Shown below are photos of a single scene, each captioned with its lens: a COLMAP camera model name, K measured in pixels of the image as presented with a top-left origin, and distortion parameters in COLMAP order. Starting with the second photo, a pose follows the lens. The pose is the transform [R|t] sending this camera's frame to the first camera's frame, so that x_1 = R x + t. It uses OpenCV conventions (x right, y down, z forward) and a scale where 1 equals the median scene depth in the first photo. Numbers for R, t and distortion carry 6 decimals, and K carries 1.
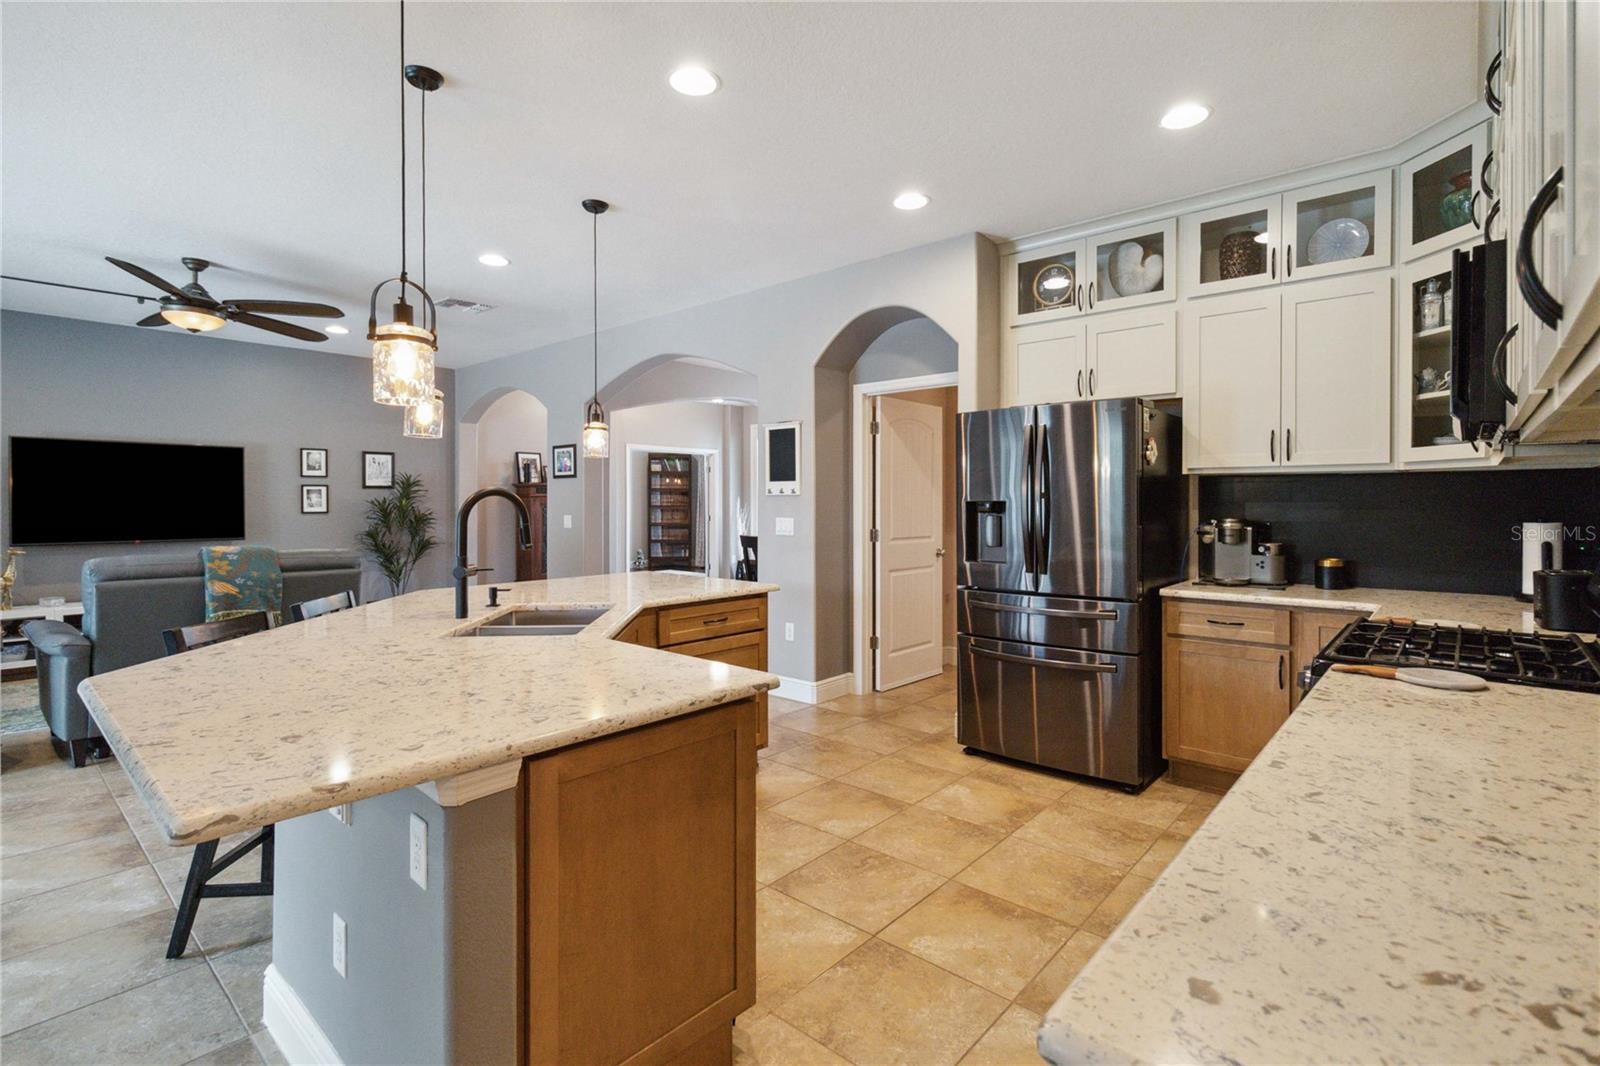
lens RADIAL K [[753.6, 0, 809.4], [0, 753.6, 503.4], [0, 0, 1]] dist [0.003787, 0.000099]
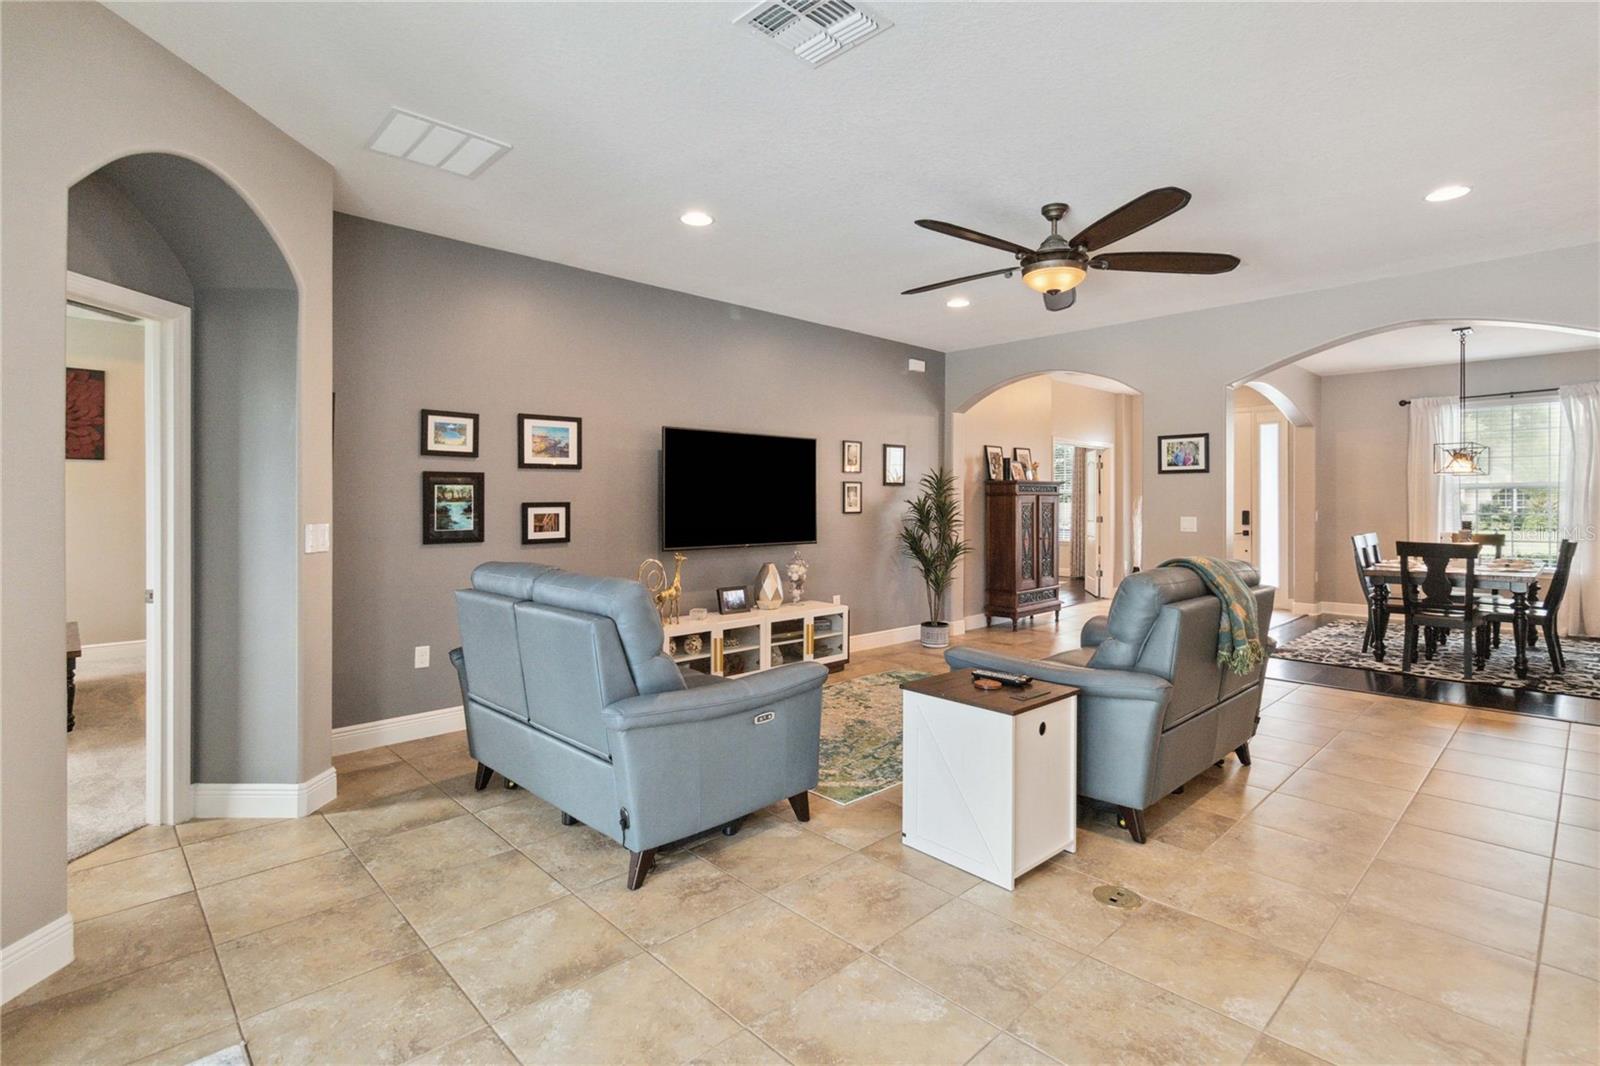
lens RADIAL K [[753.6, 0, 809.4], [0, 753.6, 503.4], [0, 0, 1]] dist [0.003787, 0.000099]
pose [[0.996173, 0.001558, -0.087389, -0.924596], [-0.001421, 0.999998, 0.001626, -0.000158], [0.087391, -0.001495, 0.996173, 0.155962]]
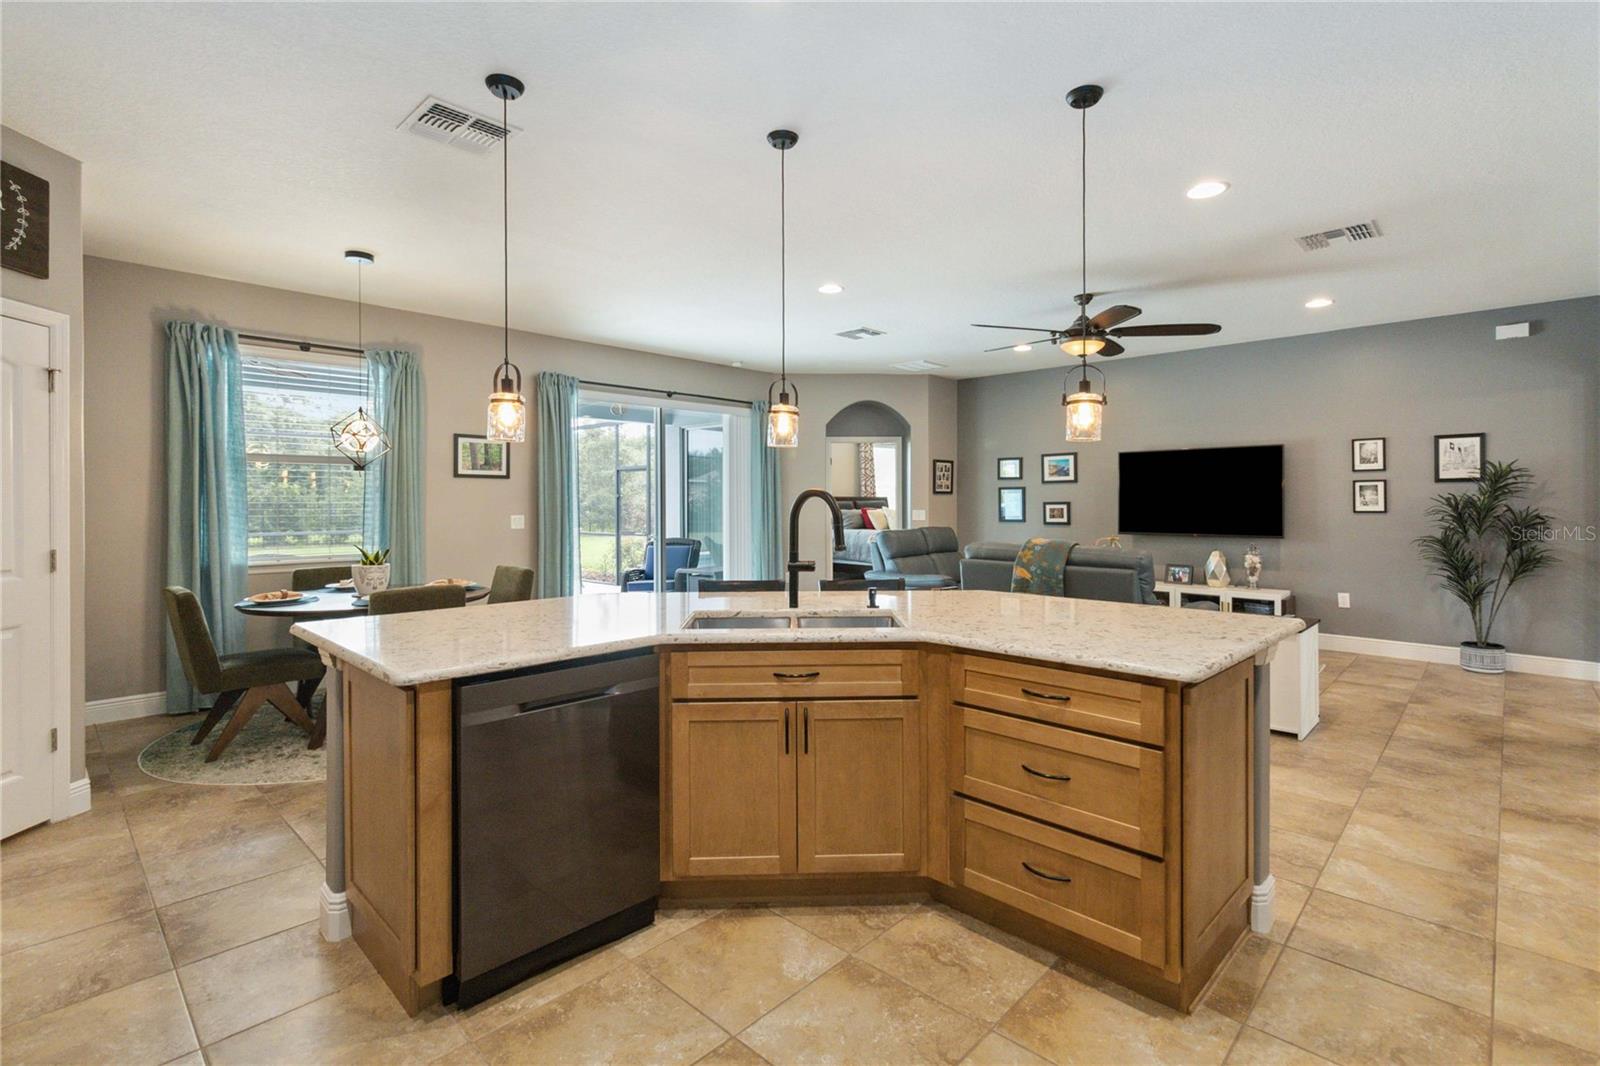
lens RADIAL K [[742.4, 0, 810.5], [0, 742.4, 503.7], [0, 0, 1]] dist [-0.000022, 0.000403]
pose [[-0.041716, 0.003563, -0.999123, 0.336246], [0.002329, 0.999991, 0.003469, -0.002320], [0.999127, -0.002182, -0.041724, 0.575382]]
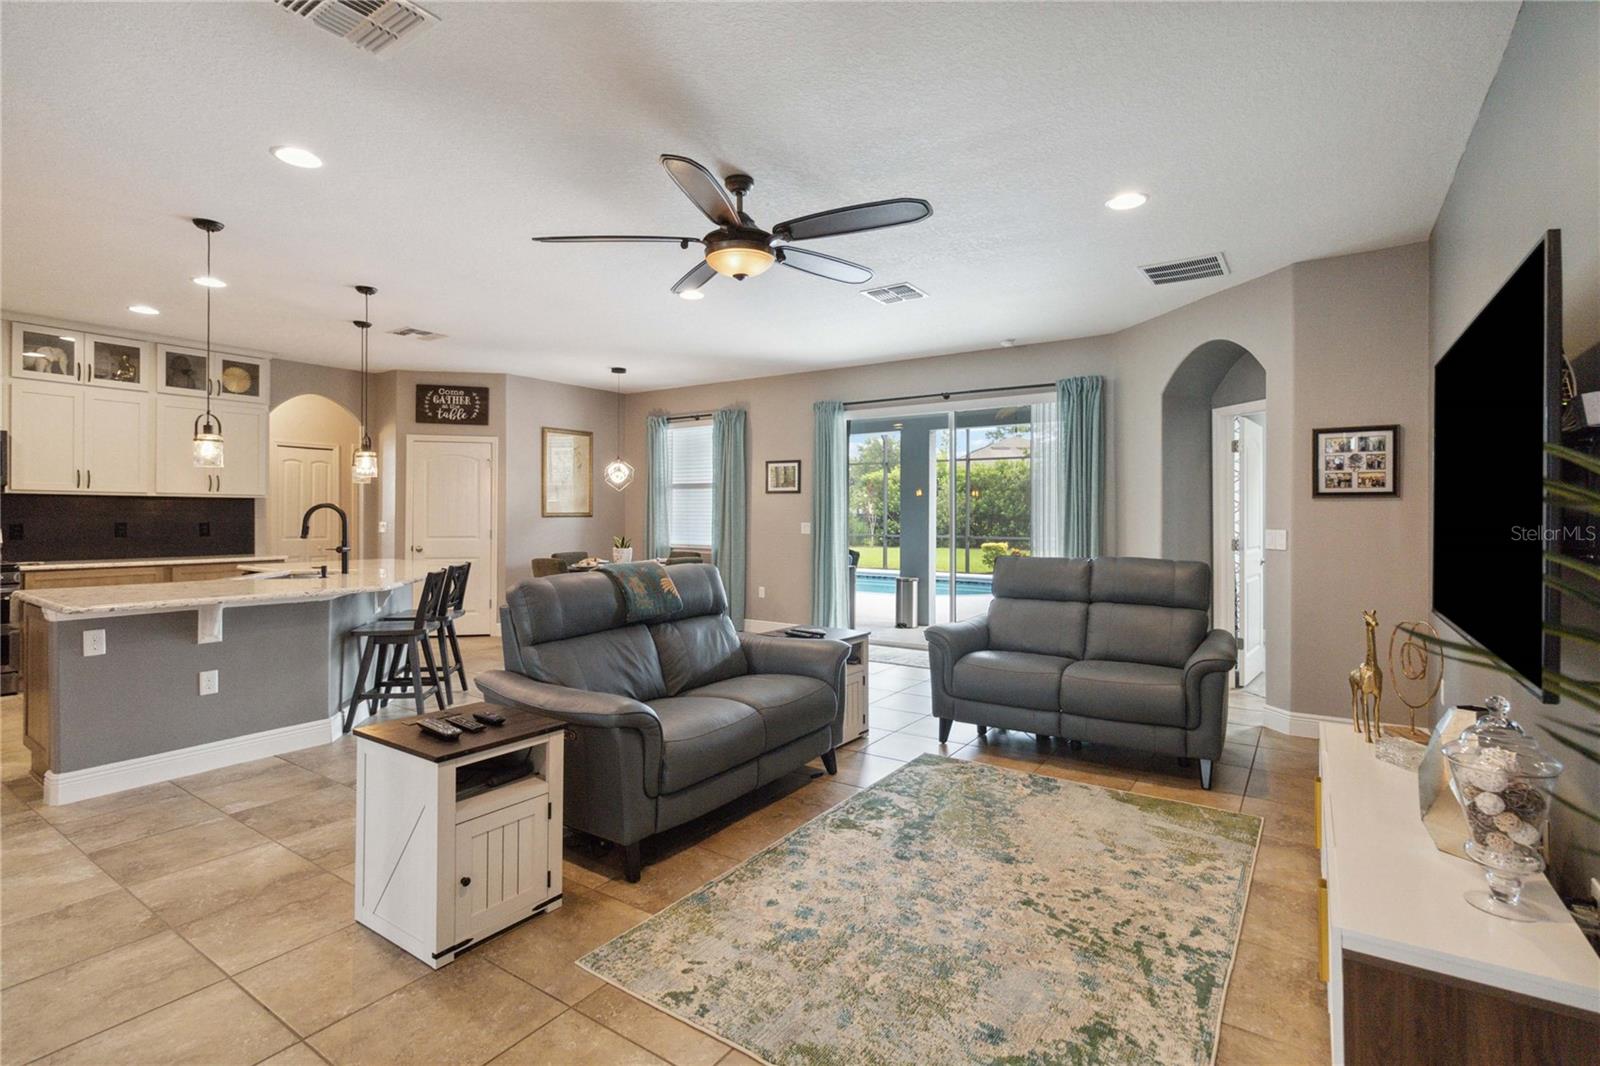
lens RADIAL K [[753.6, 0, 809.4], [0, 753.6, 503.4], [0, 0, 1]] dist [0.003787, 0.000099]
pose [[-0.992064, -0.003576, -0.125679, -0.734254], [-0.002018, 0.999920, -0.012519, -0.000343], [0.125714, -0.012166, -0.991992, 1.609428]]
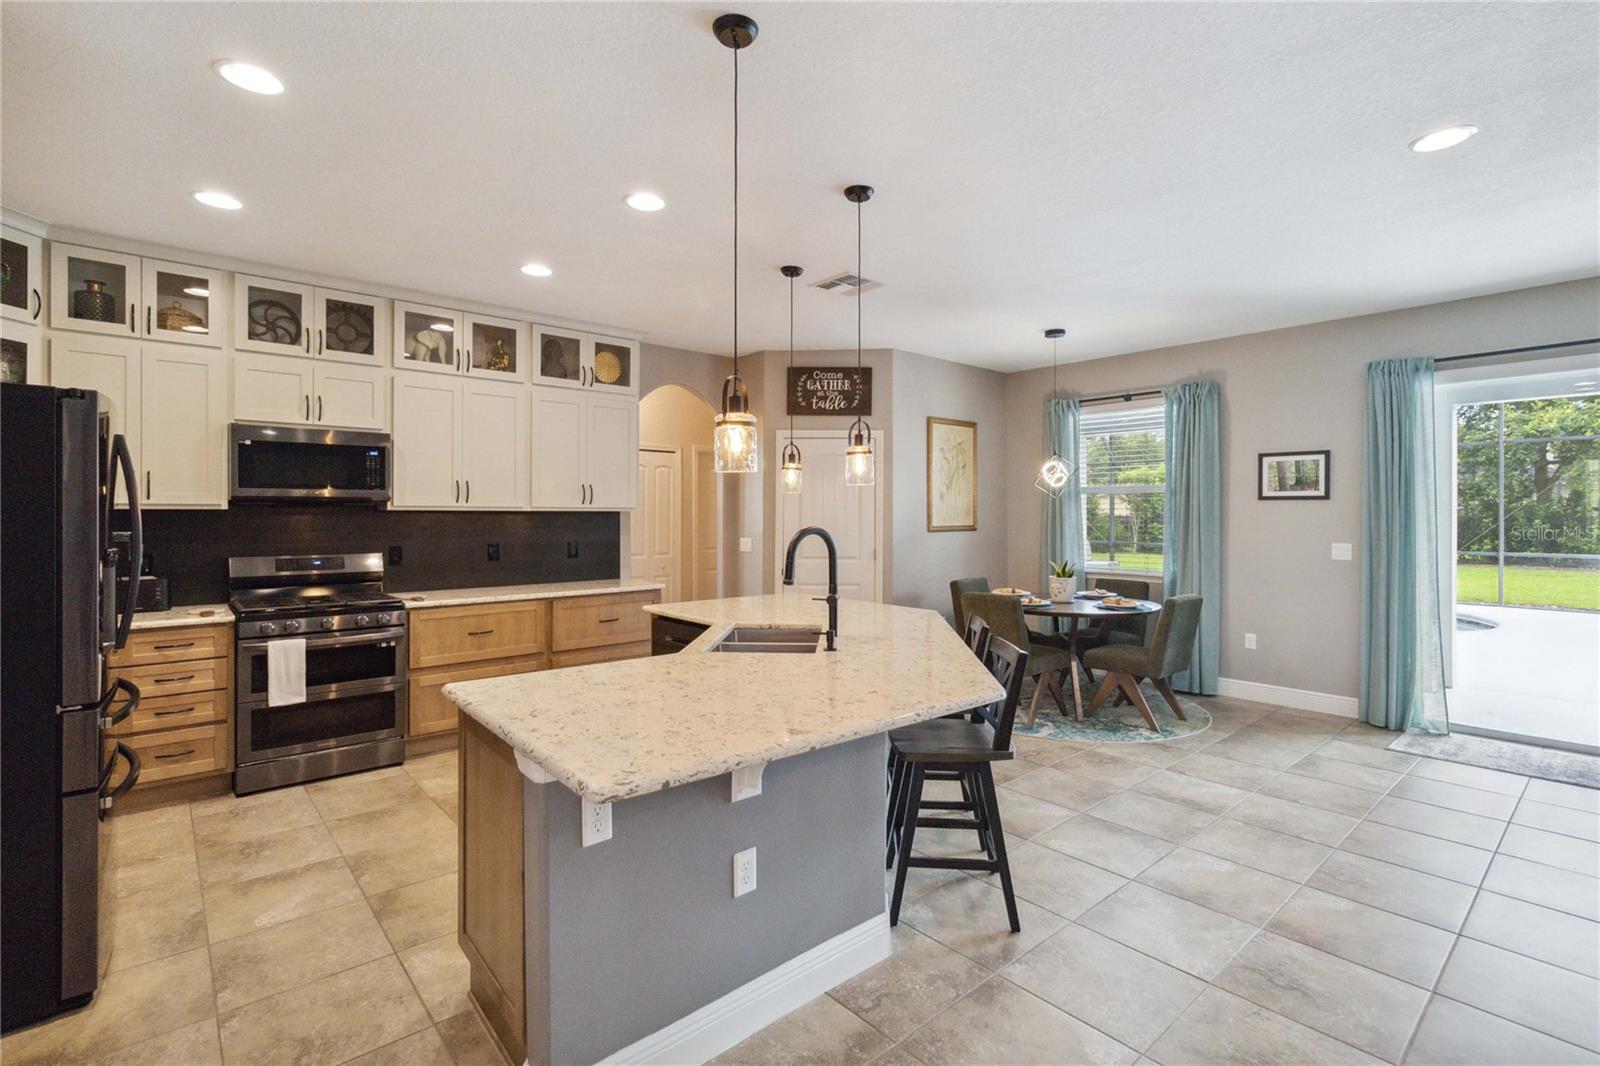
lens RADIAL K [[742.4, 0, 810.5], [0, 742.4, 503.7], [0, 0, 1]] dist [-0.000022, 0.000403]
pose [[-0.991665, 0.003064, 0.128809, -0.310995], [0.001491, 0.999923, -0.012308, -0.023590], [-0.128837, -0.012013, -0.991593, 1.167085]]
